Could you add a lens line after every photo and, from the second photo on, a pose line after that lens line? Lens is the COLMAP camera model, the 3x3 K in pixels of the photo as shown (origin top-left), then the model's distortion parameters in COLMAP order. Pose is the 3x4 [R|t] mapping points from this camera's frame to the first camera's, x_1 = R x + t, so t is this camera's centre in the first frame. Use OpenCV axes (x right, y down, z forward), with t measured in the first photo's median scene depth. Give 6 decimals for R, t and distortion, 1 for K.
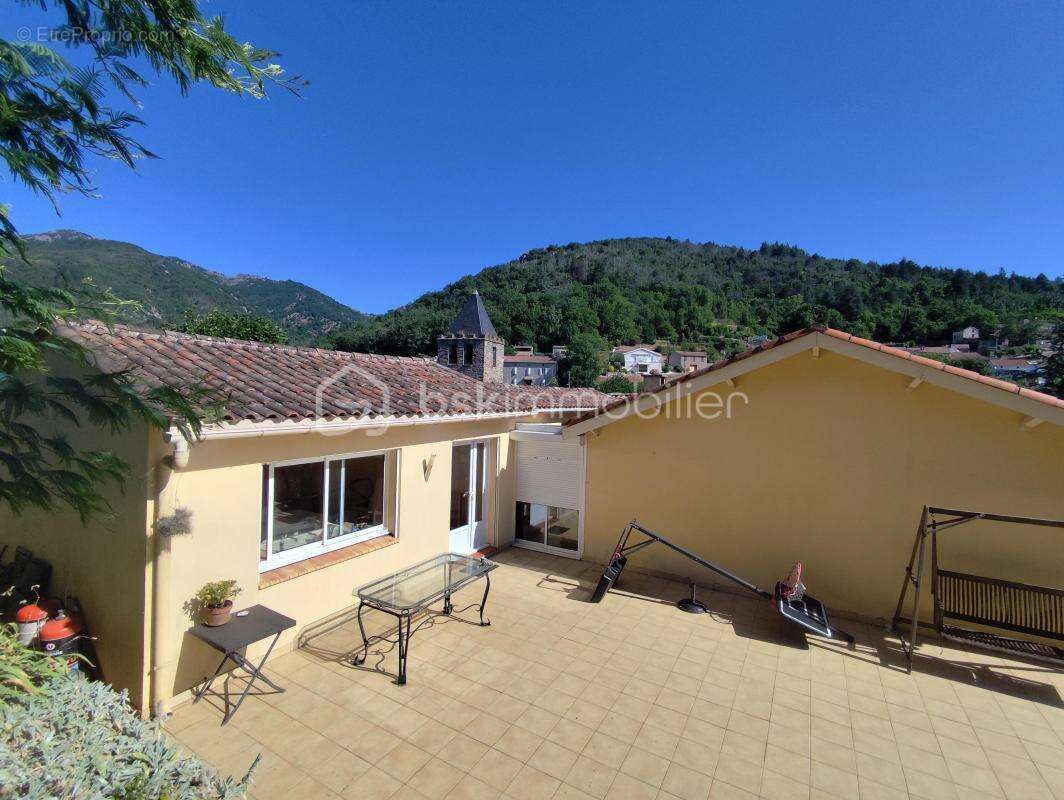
lens RADIAL K [[493.2, 0, 532.0], [0, 493.2, 400.0], [0, 0, 1]] dist [-0.005456, 0.000870]
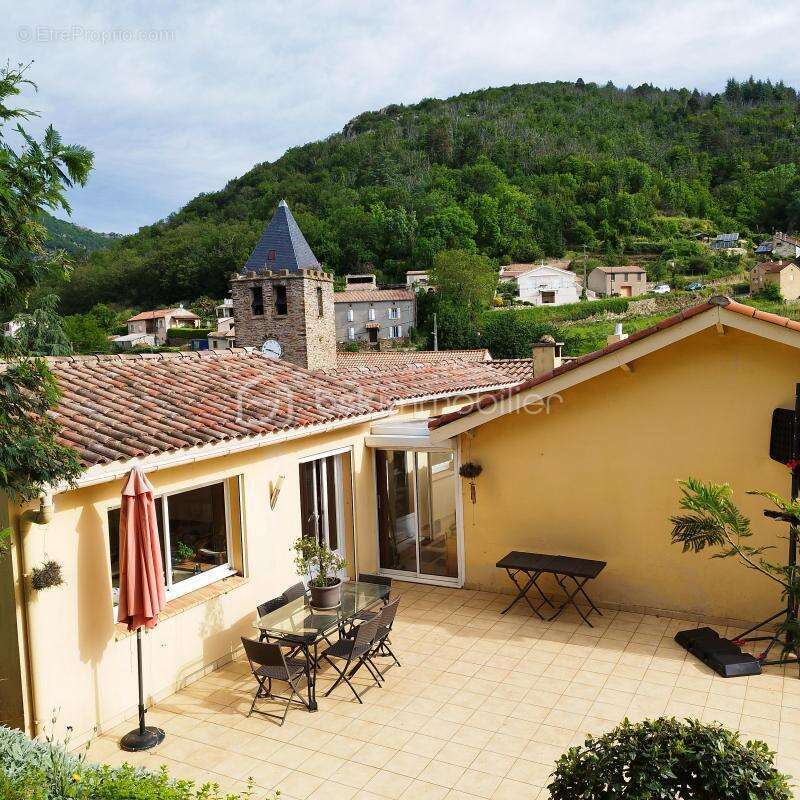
lens RADIAL K [[777.9, 0, 400.0], [0, 777.9, 400.0], [0, 0, 1]] dist [0.009931, -0.012859]
pose [[0.997481, -0.066979, 0.023353, -0.000831], [0.065475, 0.996043, 0.060100, -0.004151], [-0.027286, -0.058419, 0.997919, -0.015352]]
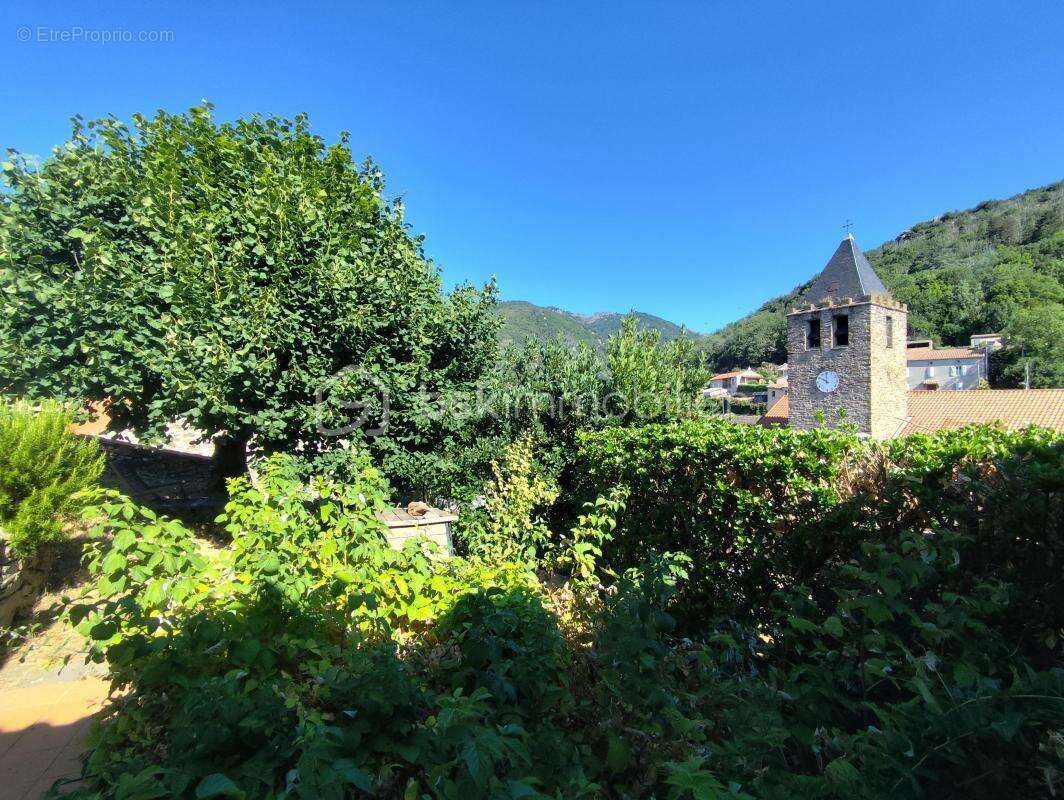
lens RADIAL K [[493.2, 0, 532.0], [0, 493.2, 400.0], [0, 0, 1]] dist [-0.005456, 0.000870]
pose [[0.785590, -0.031303, -0.617955, -0.016430], [0.005211, 0.999019, -0.043982, 0.007151], [0.618725, 0.031331, 0.784982, 0.080992]]
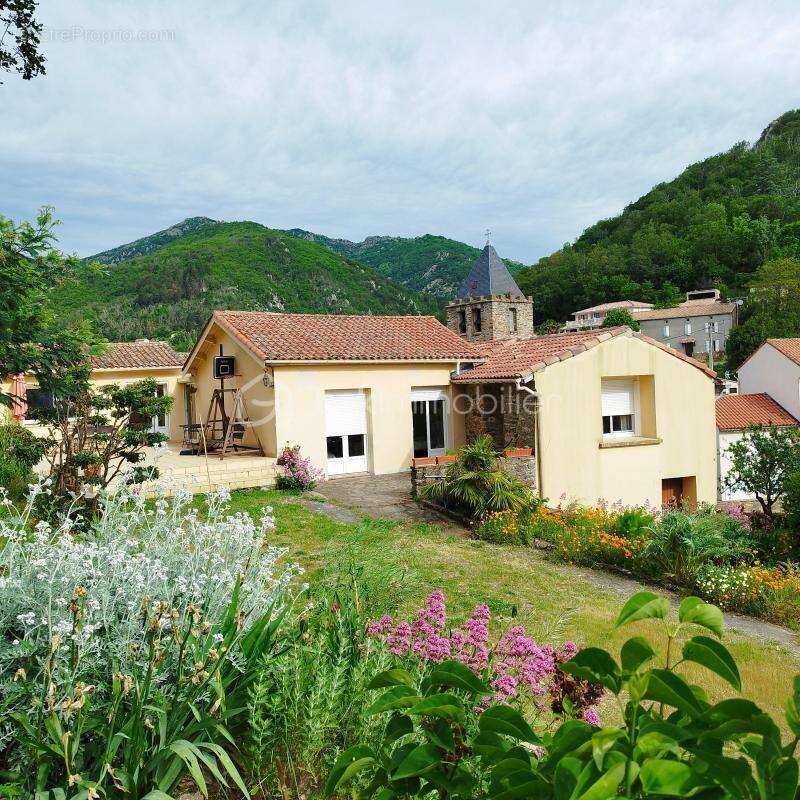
lens RADIAL K [[777.9, 0, 400.0], [0, 777.9, 400.0], [0, 0, 1]] dist [0.009931, -0.012859]
pose [[0.867569, -0.060542, -0.493618, 0.126860], [0.065656, 0.997818, -0.006986, 0.013299], [0.492964, -0.026348, 0.869651, -0.068118]]
